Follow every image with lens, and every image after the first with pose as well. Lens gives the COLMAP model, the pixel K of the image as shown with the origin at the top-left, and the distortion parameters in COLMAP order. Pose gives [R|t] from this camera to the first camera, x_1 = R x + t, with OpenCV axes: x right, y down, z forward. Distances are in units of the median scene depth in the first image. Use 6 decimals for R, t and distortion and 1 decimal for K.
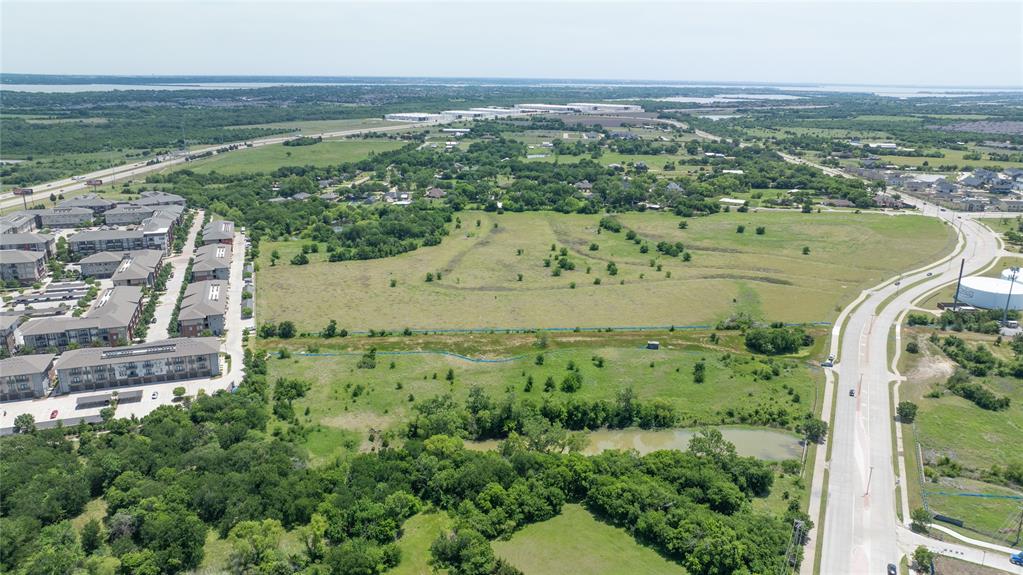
lens RADIAL K [[719.2, 0, 514.1], [0, 719.2, 284.7], [0, 0, 1]] dist [-0.025077, 0.004188]
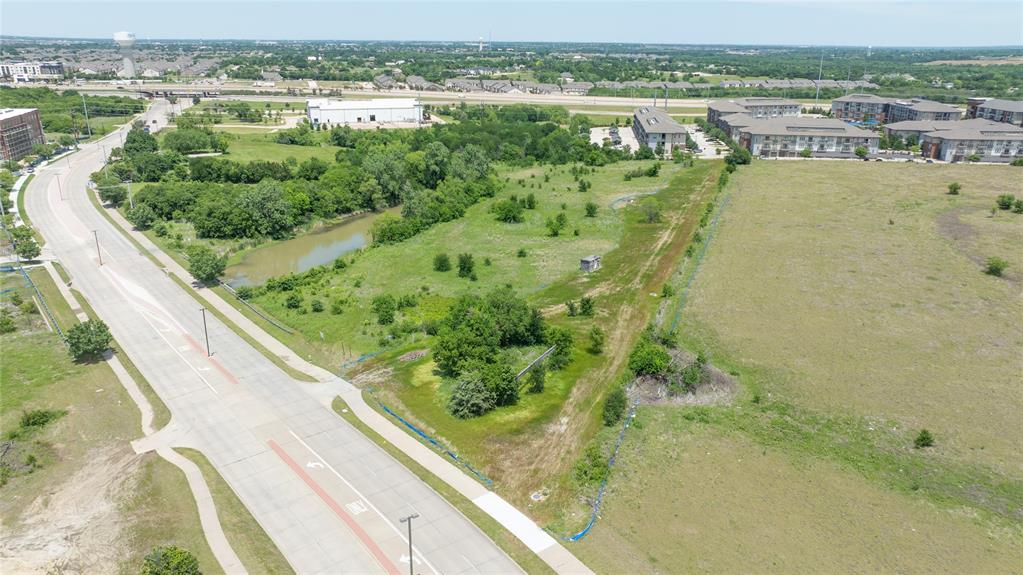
lens RADIAL K [[719.2, 0, 514.1], [0, 719.2, 284.7], [0, 0, 1]] dist [-0.025077, 0.004188]
pose [[-0.427127, 0.279365, -0.859952, 0.660695], [-0.265494, 0.870401, 0.414627, -0.102236], [0.864335, 0.405410, -0.297602, 1.094591]]
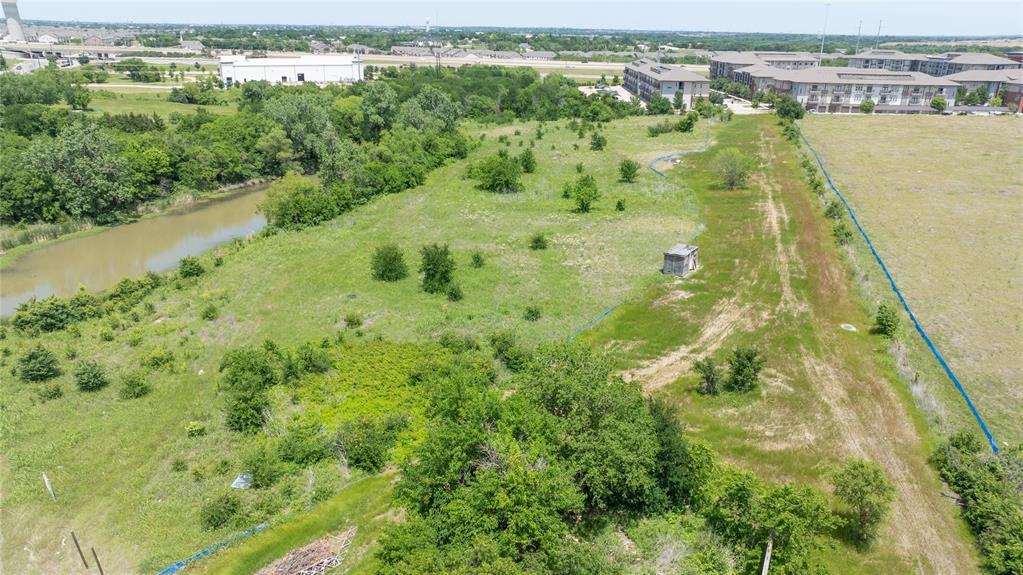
lens RADIAL K [[719.2, 0, 514.1], [0, 719.2, 284.7], [0, 0, 1]] dist [-0.025077, 0.004188]
pose [[-0.362297, 0.300742, -0.882210, 0.448537], [-0.278431, 0.868374, 0.410369, -0.000227], [0.889504, 0.394310, -0.230873, 0.992505]]
